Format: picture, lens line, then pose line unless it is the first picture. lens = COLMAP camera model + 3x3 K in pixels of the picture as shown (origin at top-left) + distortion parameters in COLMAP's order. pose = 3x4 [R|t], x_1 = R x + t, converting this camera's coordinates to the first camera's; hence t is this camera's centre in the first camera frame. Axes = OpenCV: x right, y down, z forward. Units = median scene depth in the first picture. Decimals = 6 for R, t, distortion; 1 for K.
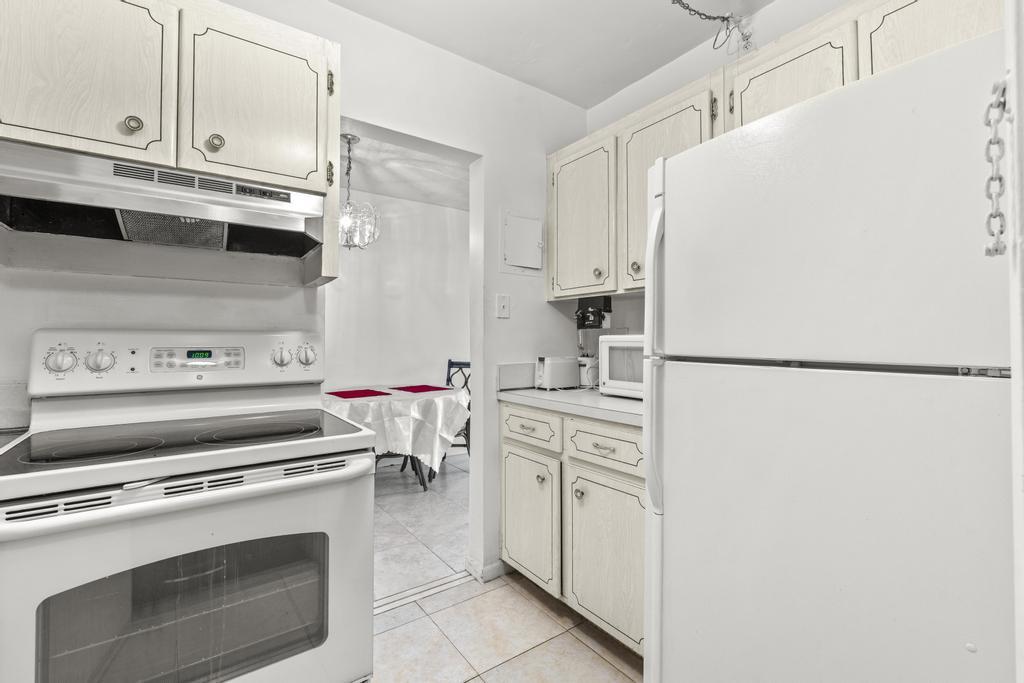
lens RADIAL K [[449.0, 0, 511.0], [0, 449.0, 338.4], [0, 0, 1]] dist [-0.000970, 0.000140]
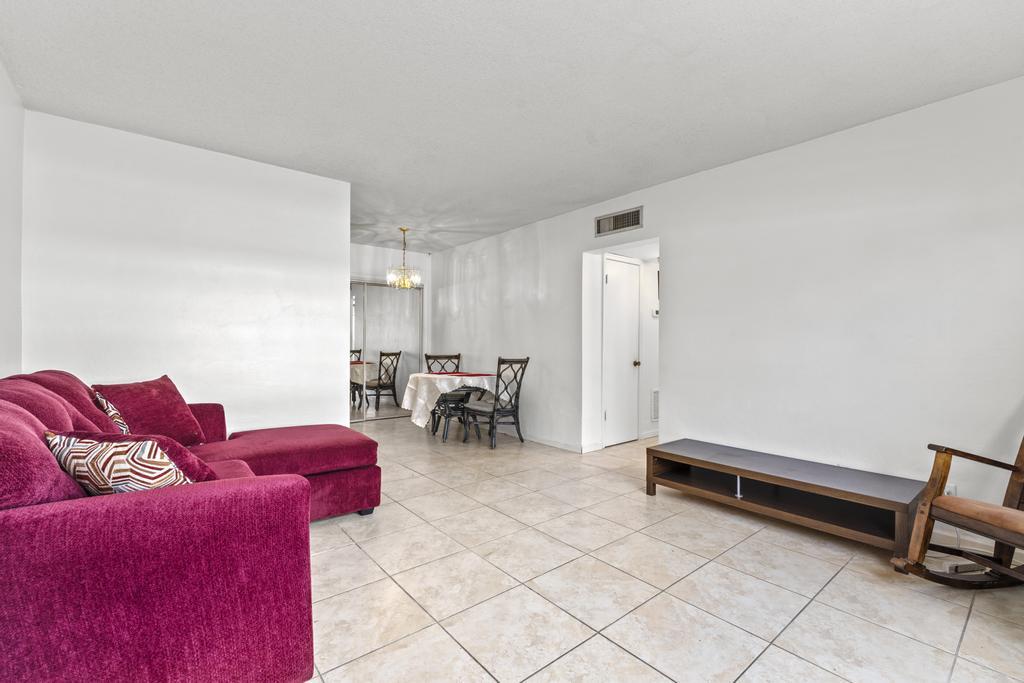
lens RADIAL K [[447.4, 0, 513.2], [0, 447.4, 342.8], [0, 0, 1]] dist [-0.002977, -0.000645]
pose [[0.073865, 0.001531, -0.997267, 1.259240], [-0.001663, 0.999998, 0.001412, 0.011902], [0.997267, 0.001554, 0.073868, 1.110120]]
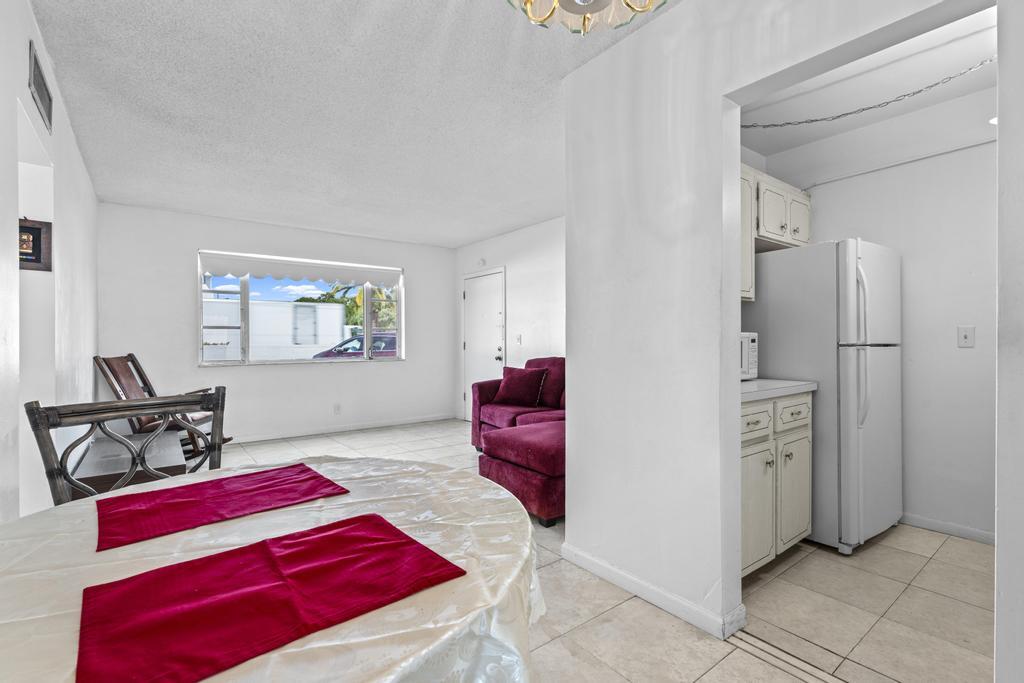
lens RADIAL K [[474.5, 0, 510.2], [0, 474.5, 343.1], [0, 0, 1]] dist [-0.003643, -0.000139]
pose [[-0.040245, -0.003811, 0.999183, -0.569263], [-0.000350, 0.999993, 0.003800, 0.009067], [-0.999190, -0.000196, -0.040246, 0.901515]]
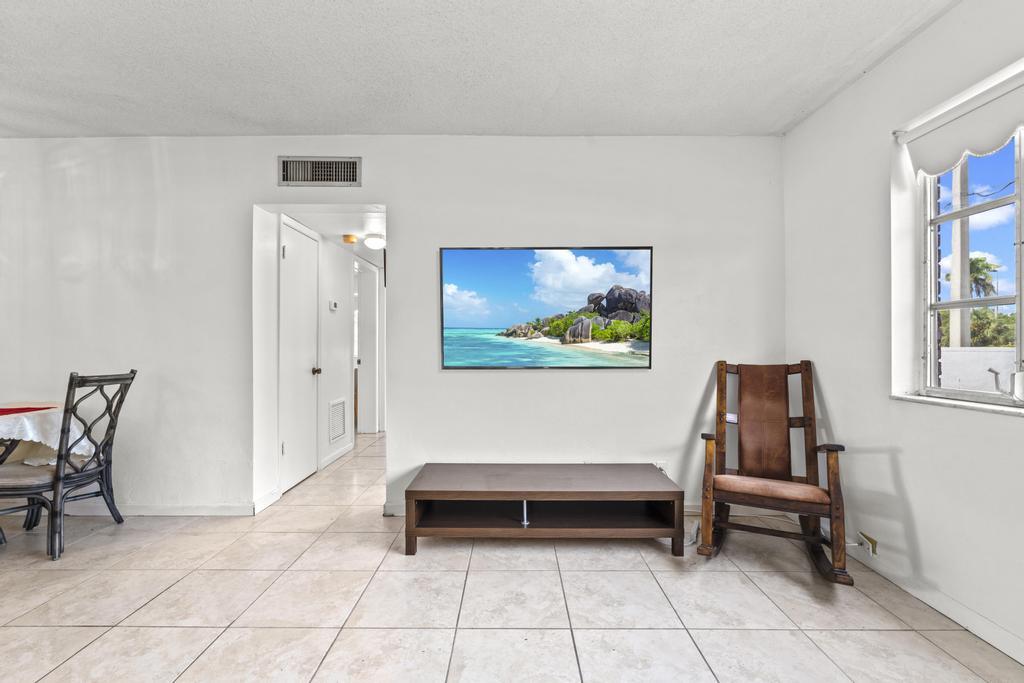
lens RADIAL K [[447.4, 0, 513.2], [0, 447.4, 342.8], [0, 0, 1]] dist [-0.002977, -0.000645]
pose [[0.814693, -0.000561, -0.579893, 0.860651], [0.002038, 0.999996, 0.001896, 0.010238], [0.579890, -0.002726, 0.814691, 1.004184]]
